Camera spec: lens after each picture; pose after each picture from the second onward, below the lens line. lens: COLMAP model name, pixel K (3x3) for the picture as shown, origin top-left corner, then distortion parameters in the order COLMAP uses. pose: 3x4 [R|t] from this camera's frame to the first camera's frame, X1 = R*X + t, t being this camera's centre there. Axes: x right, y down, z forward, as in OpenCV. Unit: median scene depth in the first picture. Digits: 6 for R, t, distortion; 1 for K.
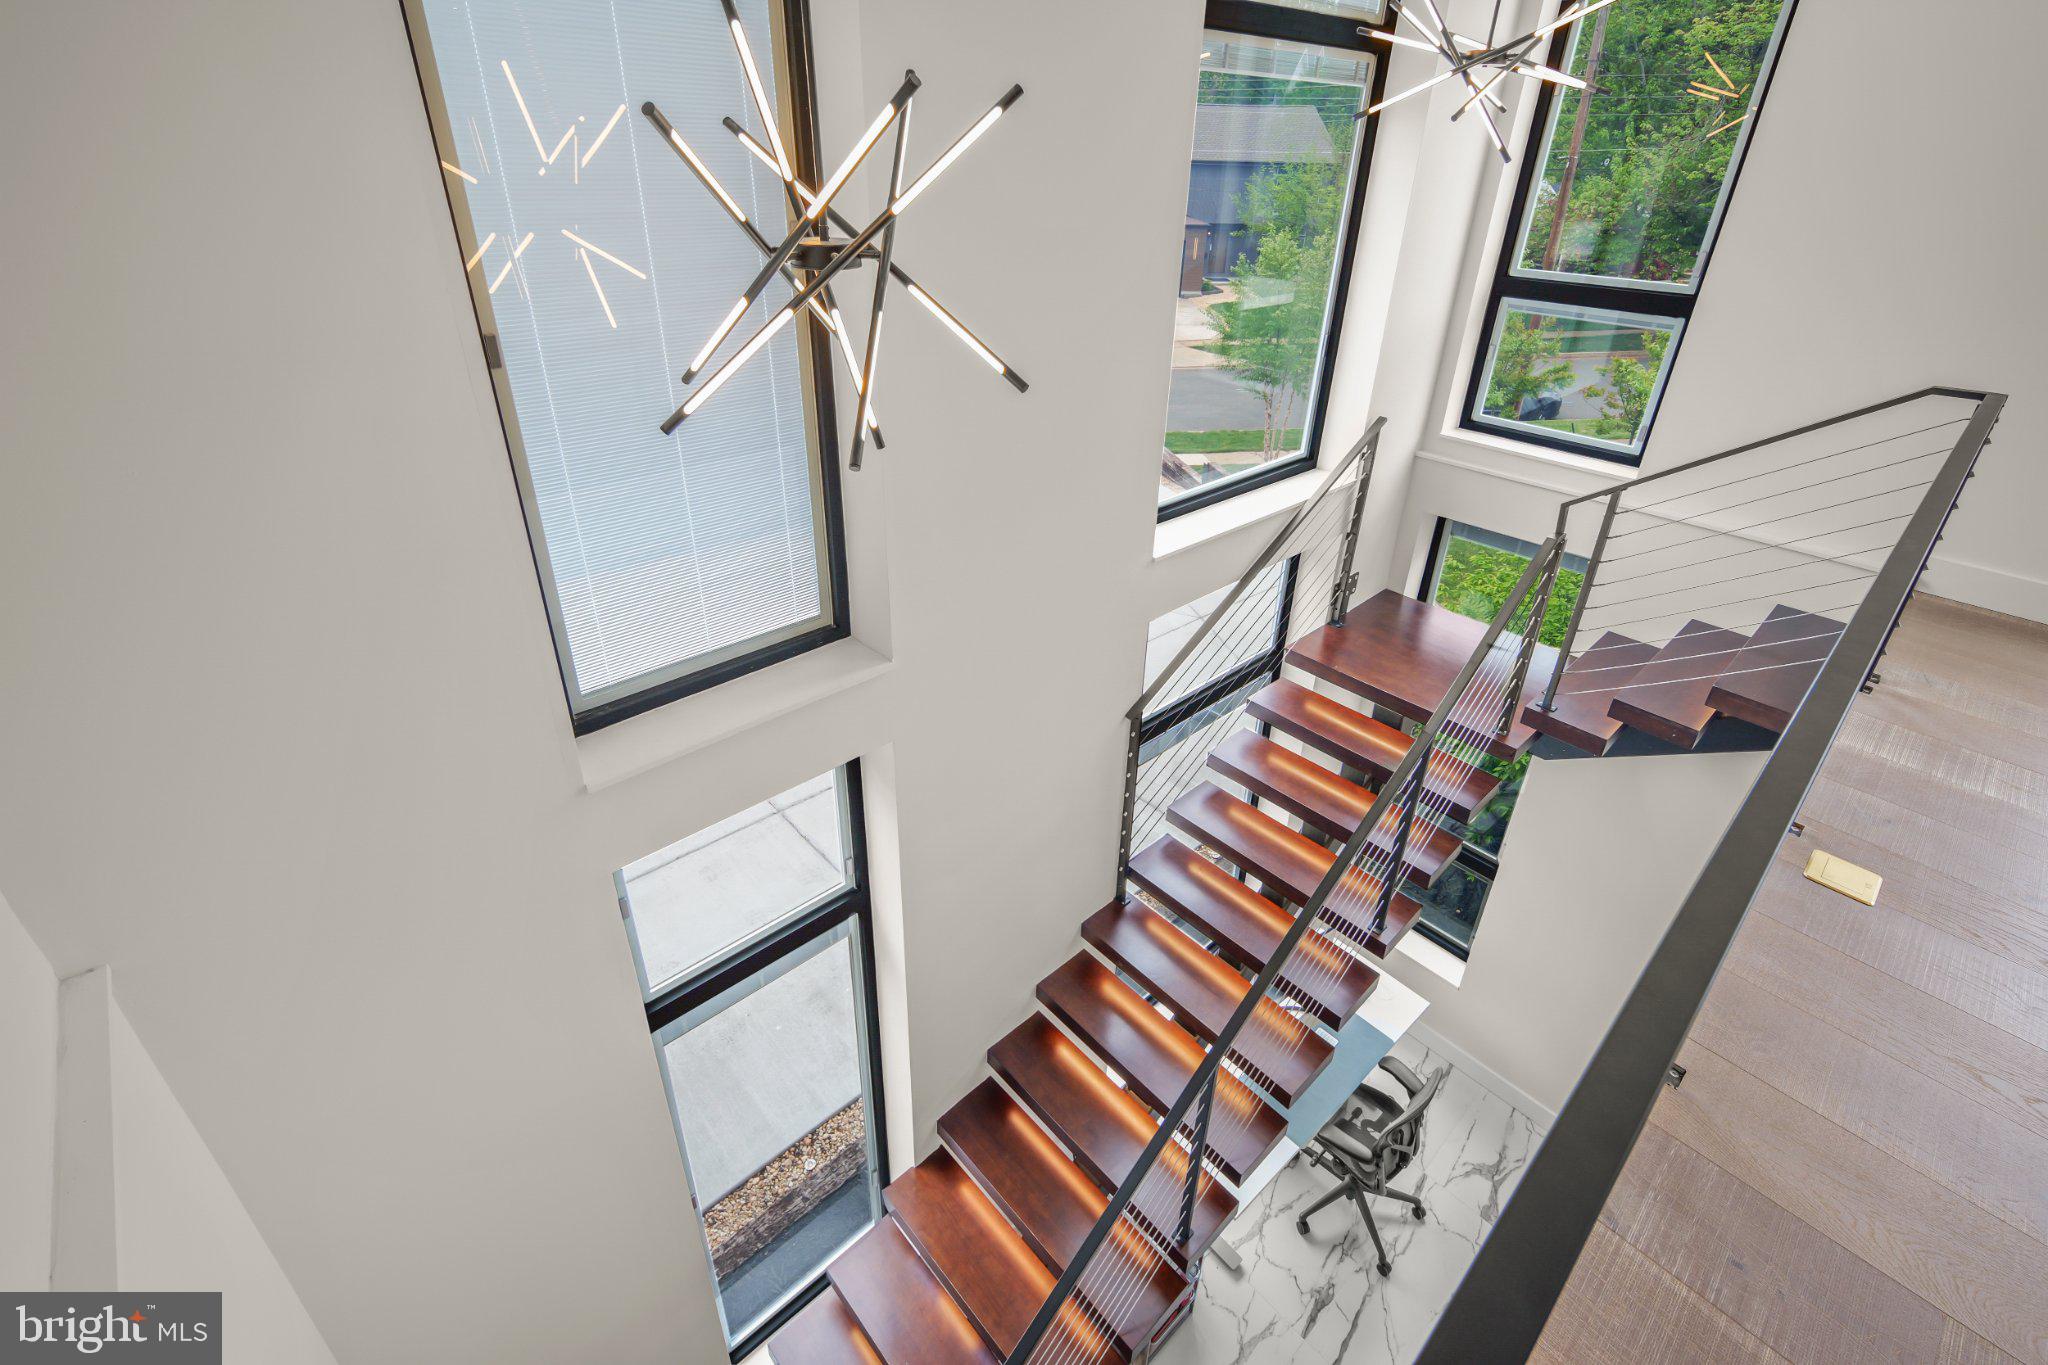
lens RADIAL K [[906.7, 0, 1017.1], [0, 906.7, 604.4], [0, 0, 1]] dist [0.006140, -0.004604]
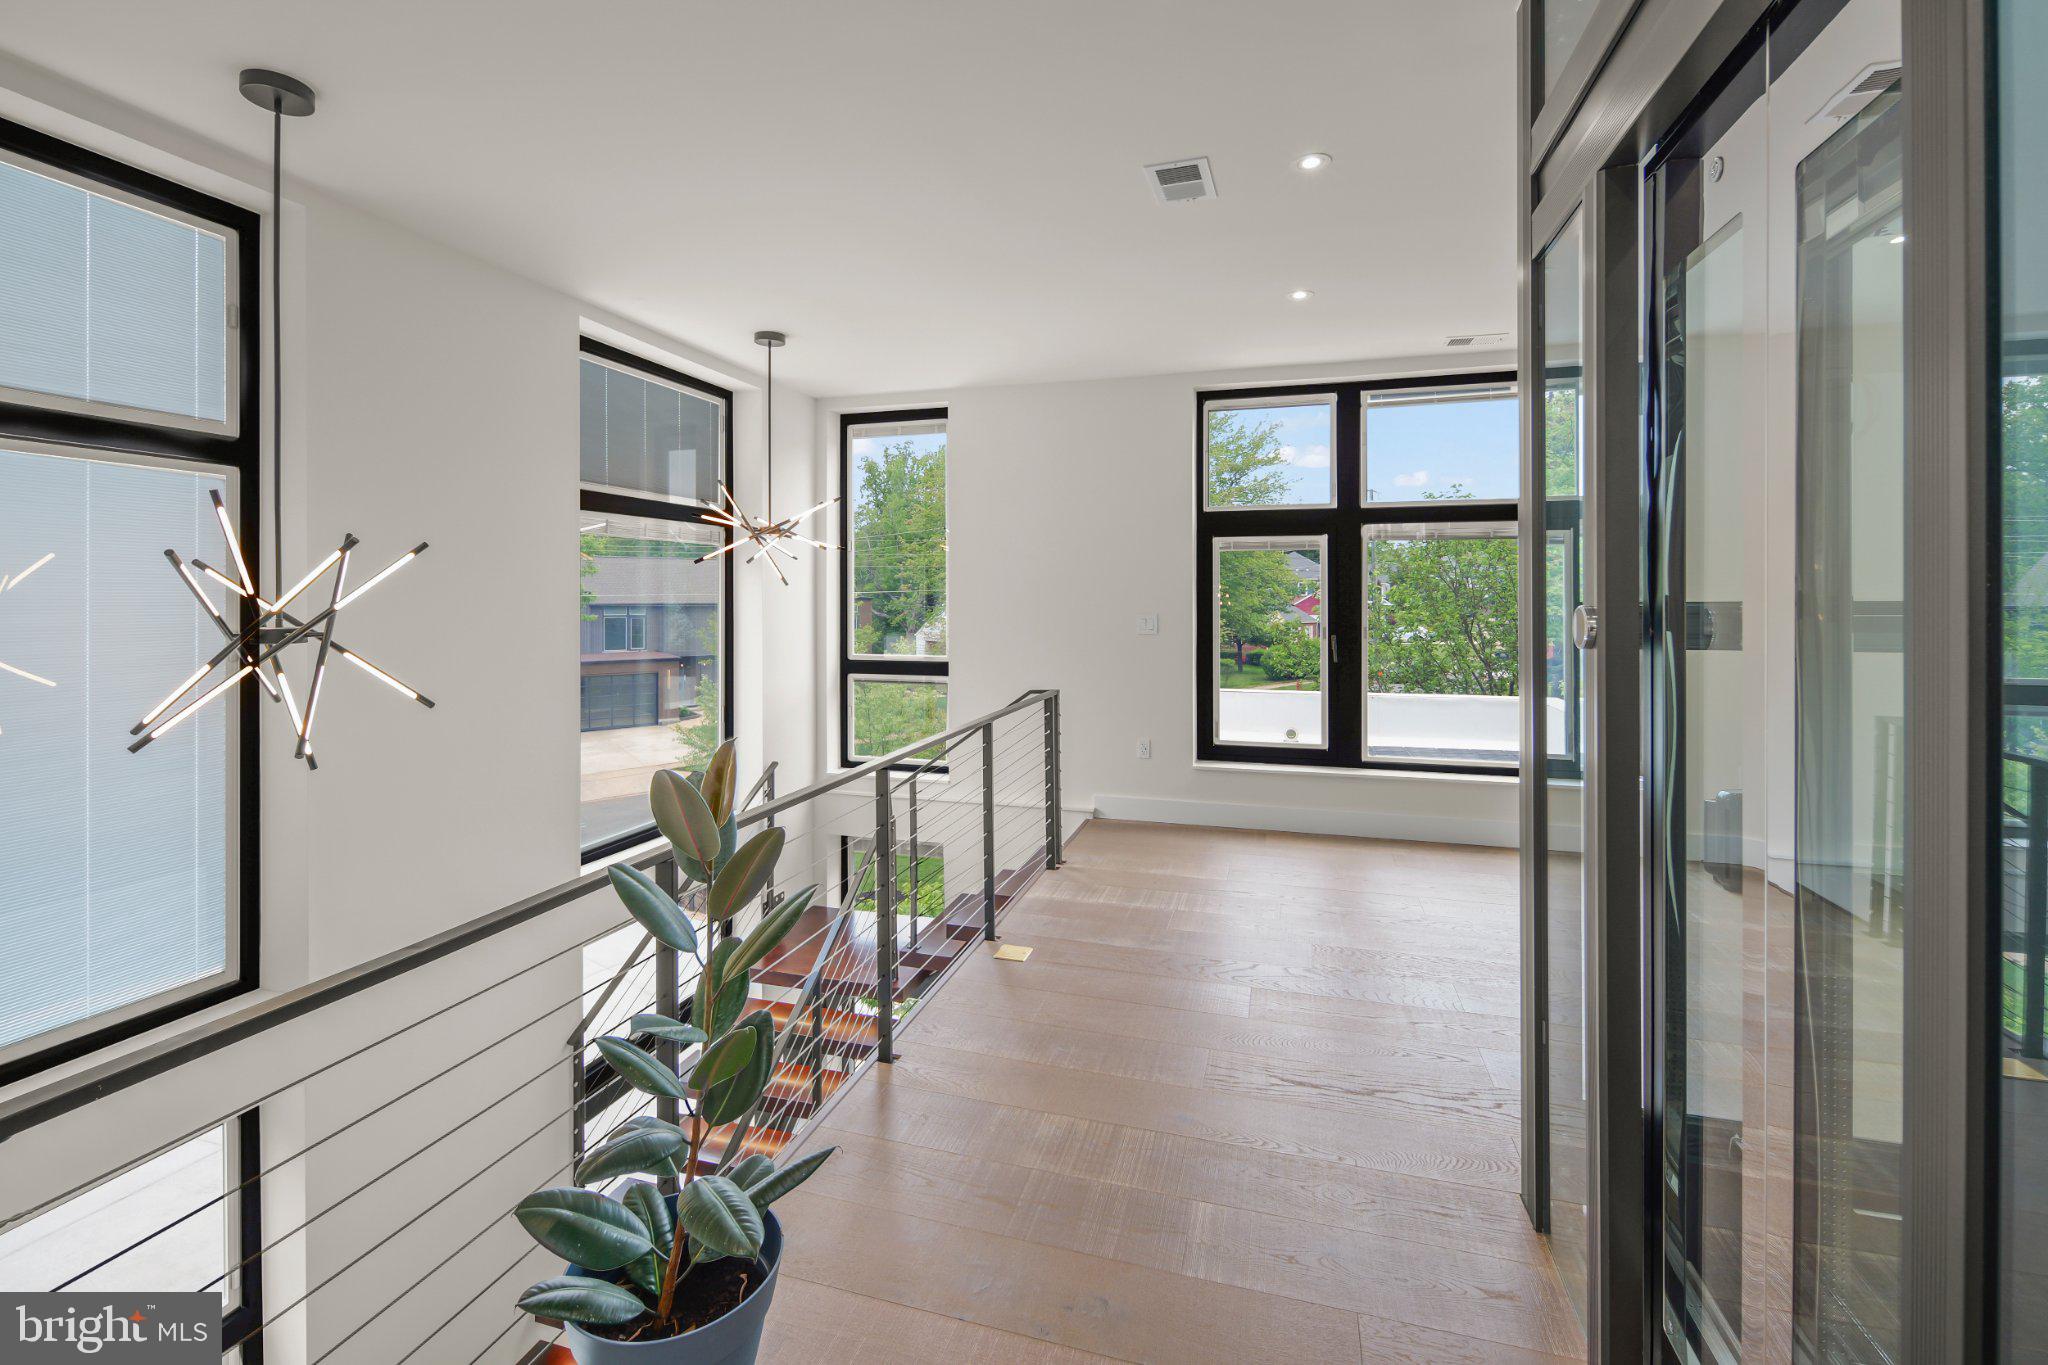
lens RADIAL K [[906.7, 0, 1017.3], [0, 906.7, 600.2], [0, 0, 1]] dist [0.006140, -0.004604]
pose [[0.854196, -0.022287, 0.519474, 0.060737], [0.248494, 0.895096, -0.370208, 0.436891], [-0.456728, 0.445316, 0.770125, -0.779758]]
